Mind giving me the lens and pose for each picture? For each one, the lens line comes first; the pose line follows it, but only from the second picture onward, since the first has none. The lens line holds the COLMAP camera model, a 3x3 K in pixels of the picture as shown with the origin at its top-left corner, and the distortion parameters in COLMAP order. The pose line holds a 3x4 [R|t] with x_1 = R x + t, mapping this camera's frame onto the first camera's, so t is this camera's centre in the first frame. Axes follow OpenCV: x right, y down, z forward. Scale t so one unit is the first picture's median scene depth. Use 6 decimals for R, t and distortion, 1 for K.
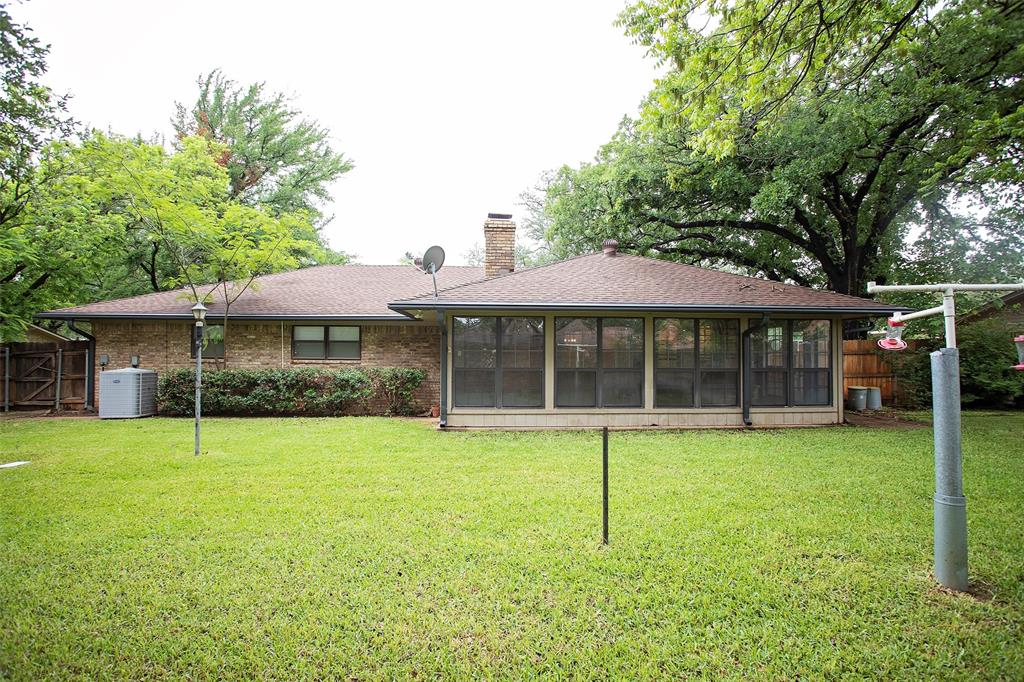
lens RADIAL K [[494.3, 0, 512.6], [0, 494.3, 342.2], [0, 0, 1]] dist [-0.053831, 0.004643]
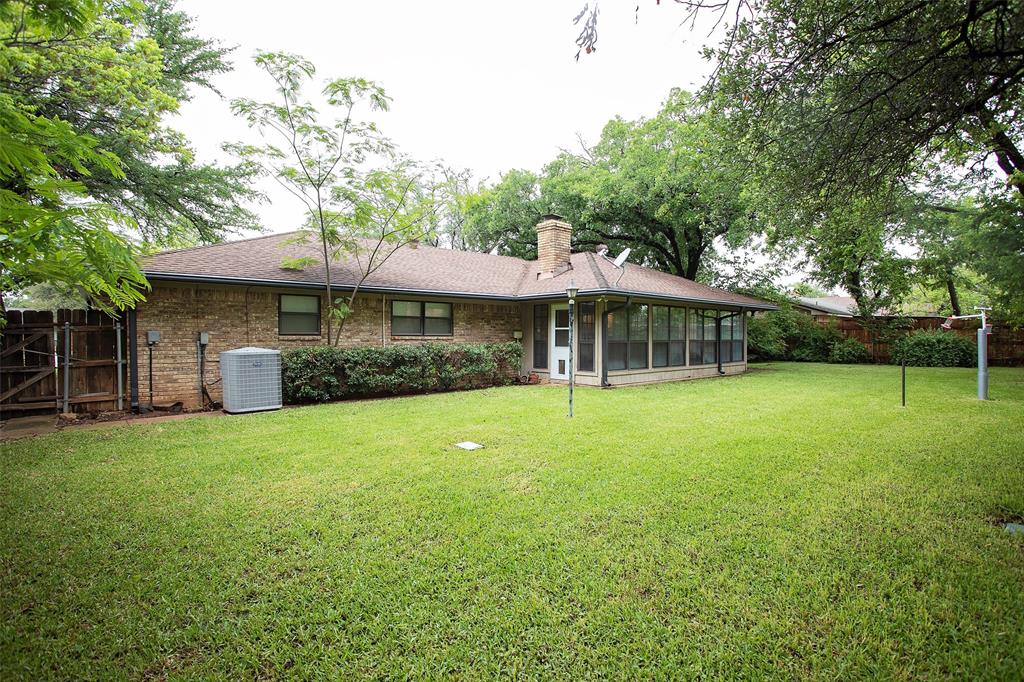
lens RADIAL K [[494.3, 0, 514.0], [0, 494.3, 339.9], [0, 0, 1]] dist [-0.053831, 0.004643]
pose [[0.790497, -0.007817, 0.612416, -0.868438], [-0.013660, 0.999445, 0.030390, 0.010916], [-0.612313, -0.032388, 0.789952, 0.098997]]
